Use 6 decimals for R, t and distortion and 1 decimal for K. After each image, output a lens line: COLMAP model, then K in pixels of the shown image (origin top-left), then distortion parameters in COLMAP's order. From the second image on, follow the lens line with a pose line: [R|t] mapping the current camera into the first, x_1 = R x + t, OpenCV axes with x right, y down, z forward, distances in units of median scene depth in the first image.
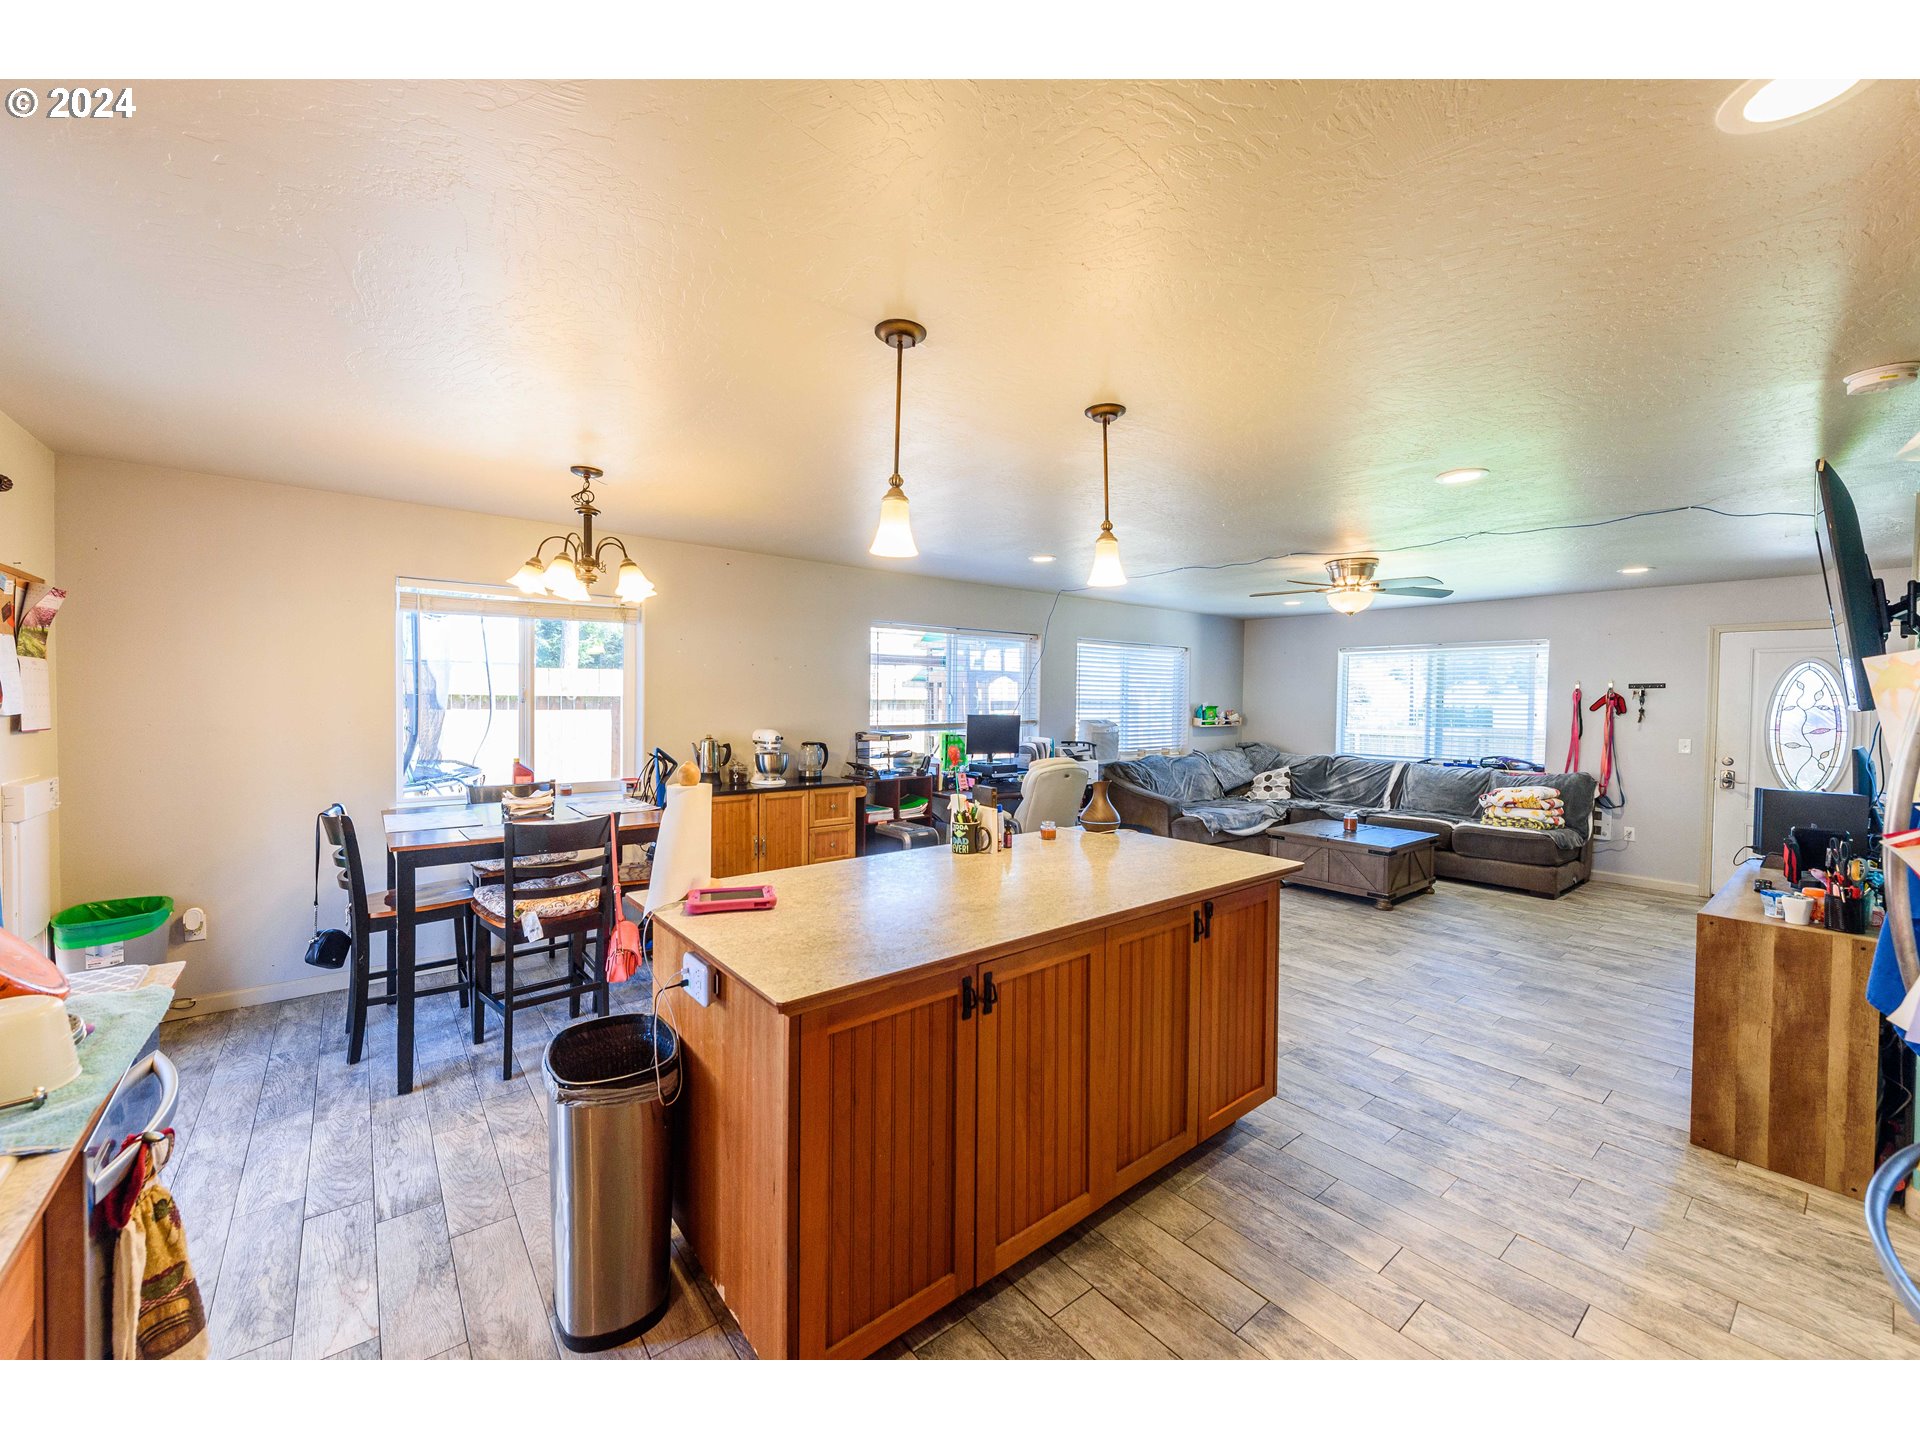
lens RADIAL K [[747.3, 0, 951.0], [0, 747.3, 718.6], [0, 0, 1]] dist [0.008755, -0.001535]
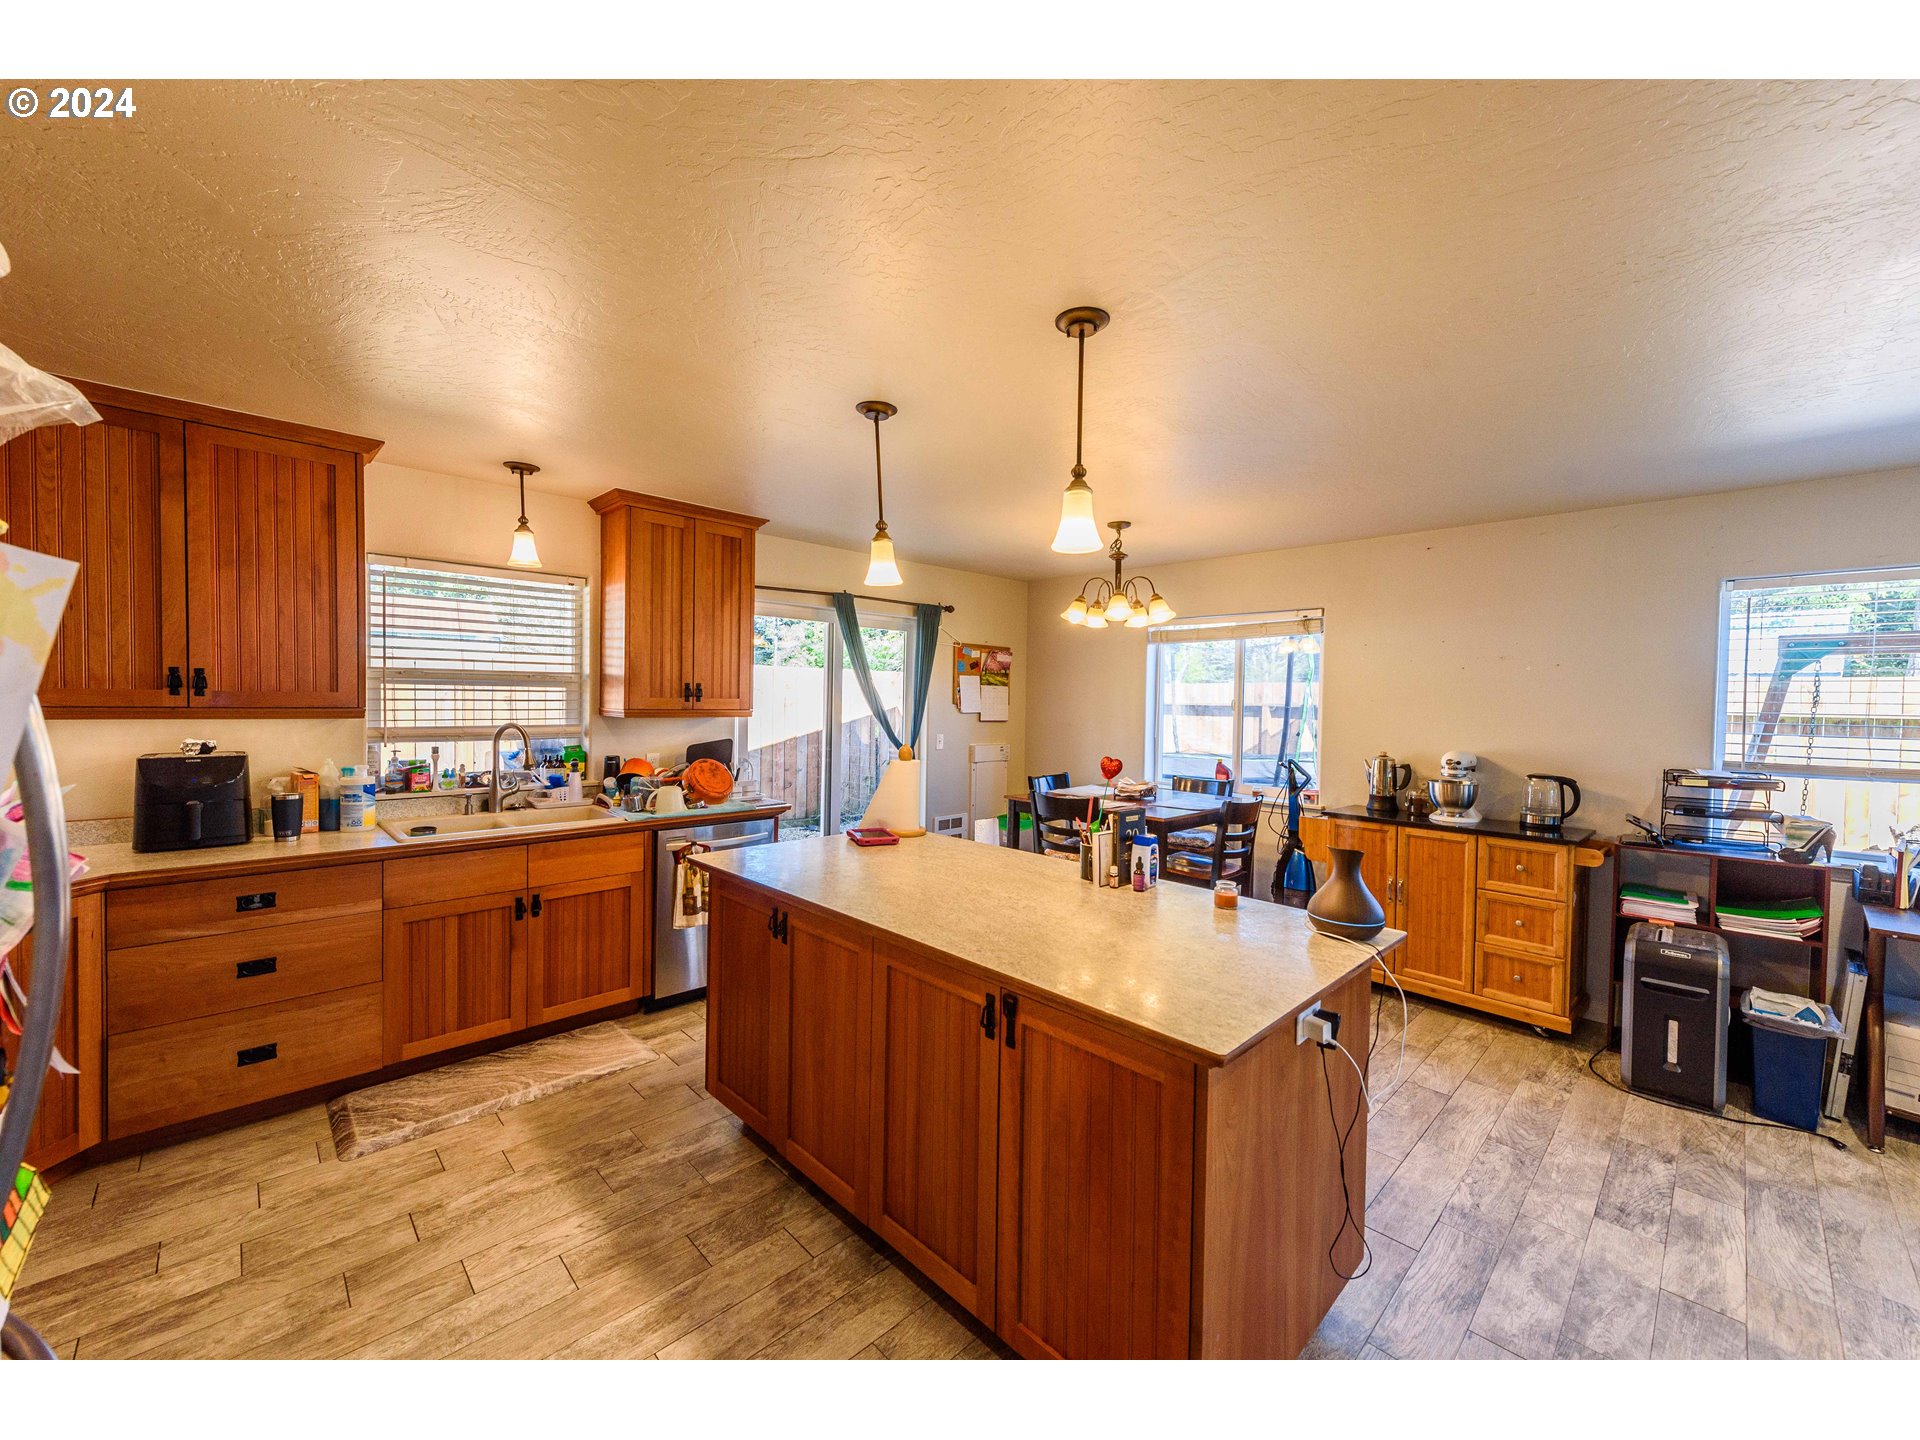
lens RADIAL K [[747.3, 0, 965.1], [0, 747.3, 714.8], [0, 0, 1]] dist [0.008755, -0.001535]
pose [[0.096483, 0.010709, -0.995277, 0.489917], [-0.041798, 0.999104, 0.006698, -0.007125], [0.994457, 0.040955, 0.096844, 0.423124]]
